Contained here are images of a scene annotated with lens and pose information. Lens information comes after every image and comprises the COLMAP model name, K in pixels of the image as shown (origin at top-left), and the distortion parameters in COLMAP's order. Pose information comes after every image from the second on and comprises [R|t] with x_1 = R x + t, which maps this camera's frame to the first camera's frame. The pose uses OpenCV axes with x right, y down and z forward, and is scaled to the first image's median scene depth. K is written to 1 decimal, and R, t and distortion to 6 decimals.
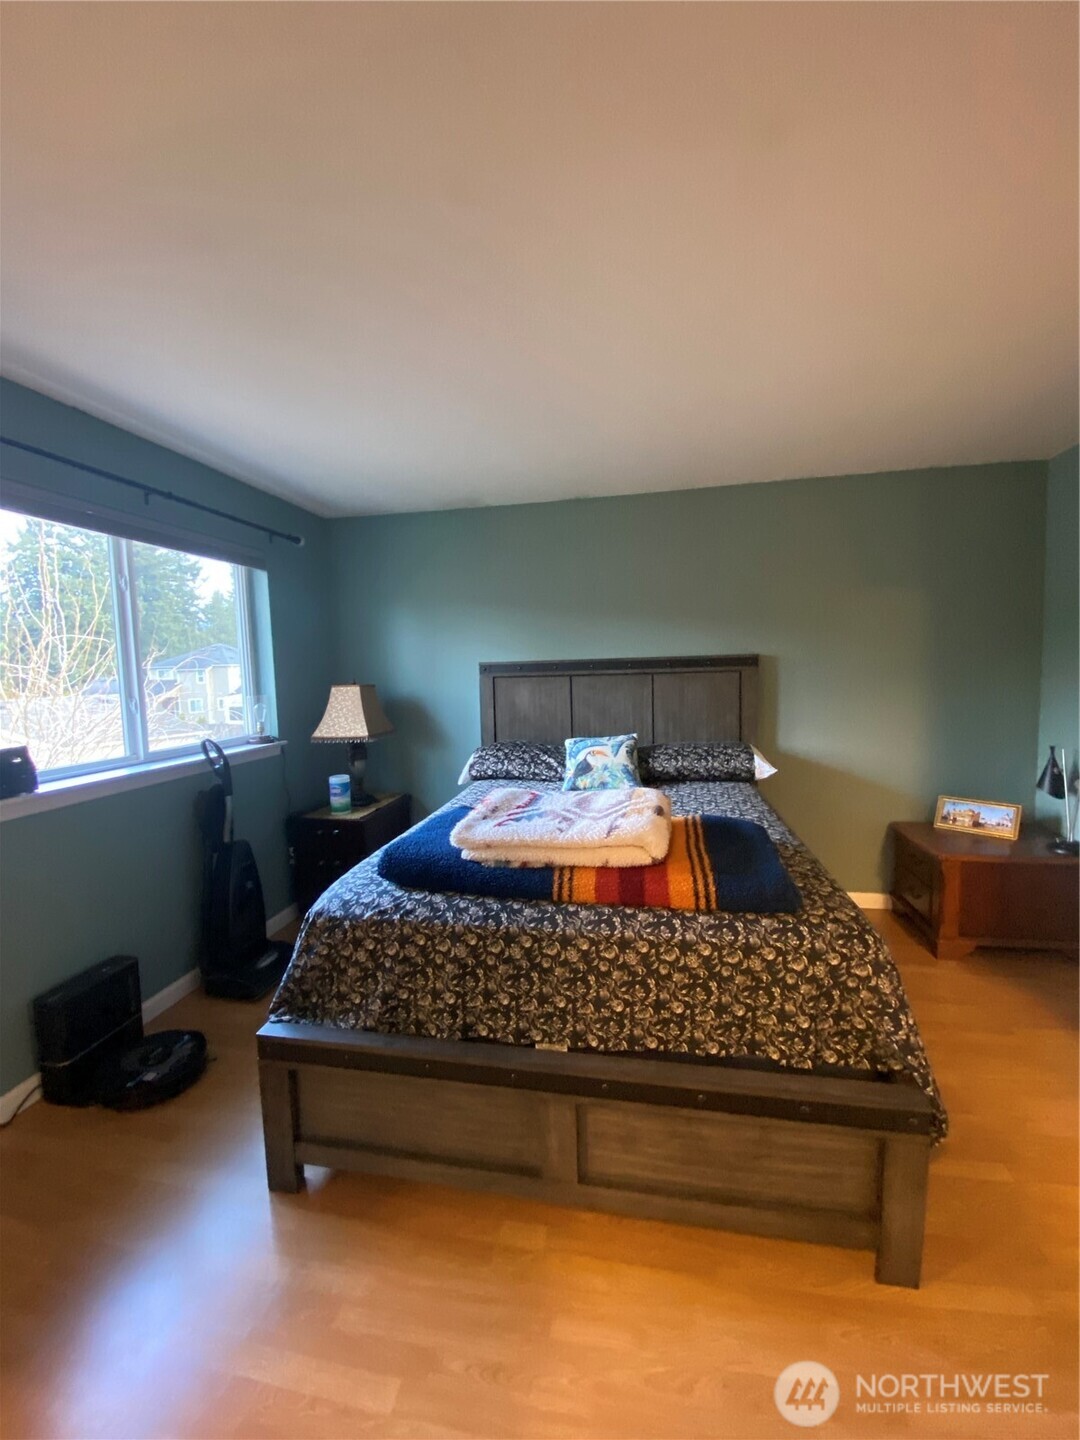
lens RADIAL K [[580.4, 0, 546.7], [0, 580.4, 718.9], [0, 0, 1]] dist [-0.028198, -0.000916]
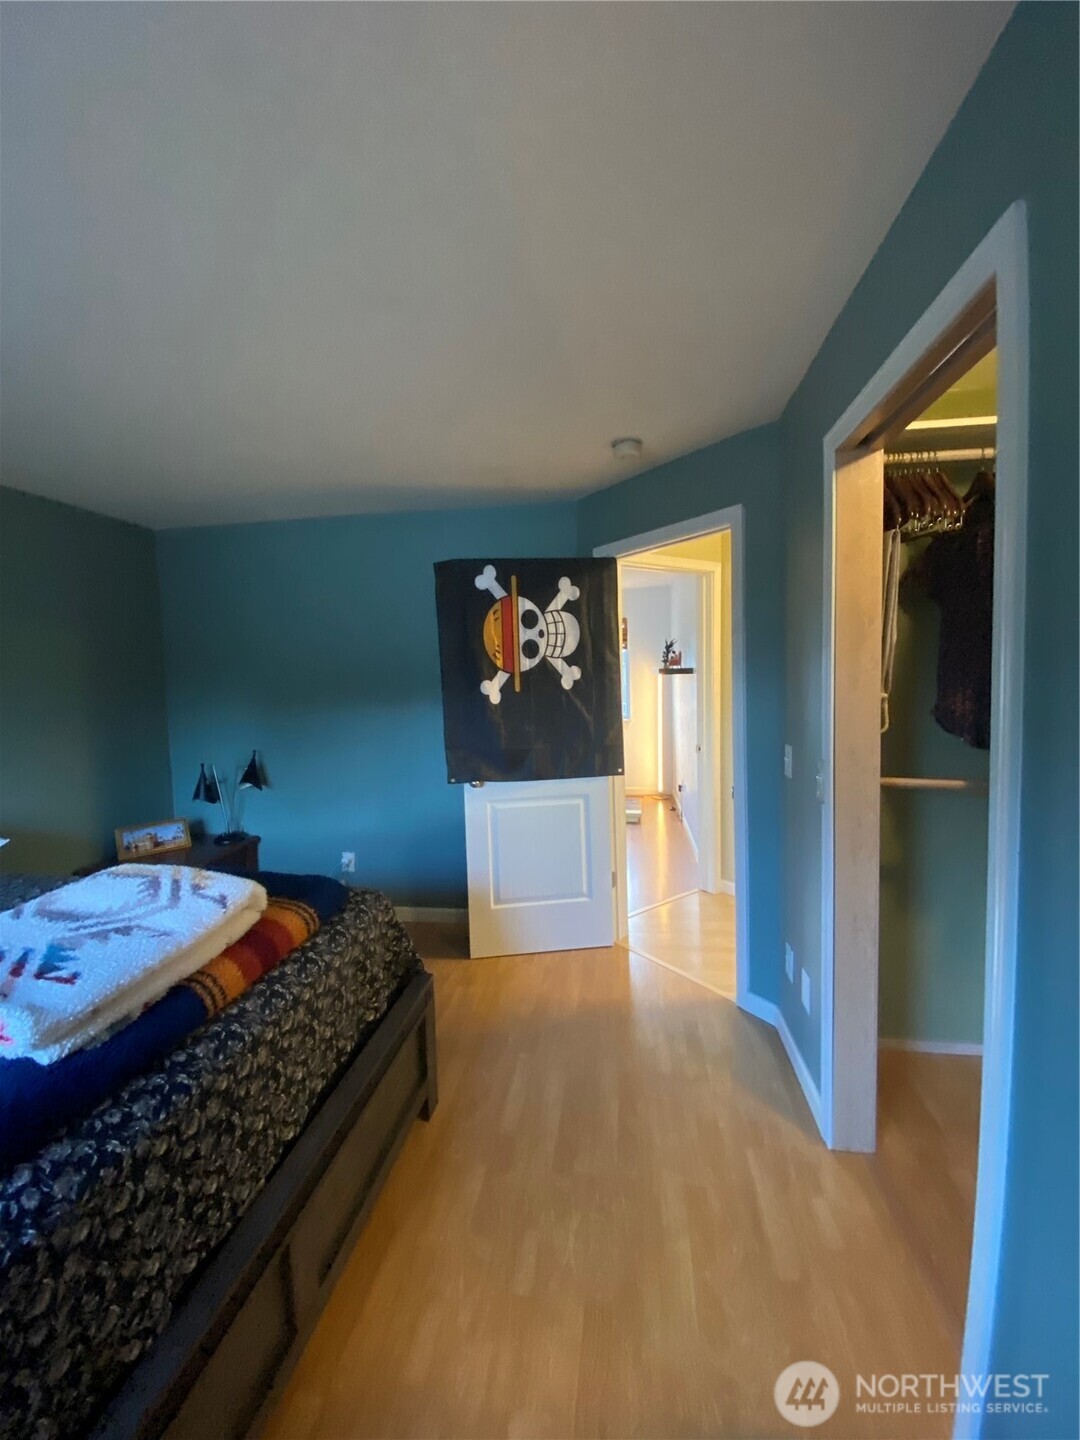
lens RADIAL K [[580.4, 0, 544.0], [0, 580.4, 717.2], [0, 0, 1]] dist [-0.028198, -0.000916]
pose [[-0.047853, -0.049487, 0.997628, -0.708146], [0.112007, 0.992207, 0.054590, -0.066965], [-0.992555, 0.114353, -0.041937, 0.530910]]
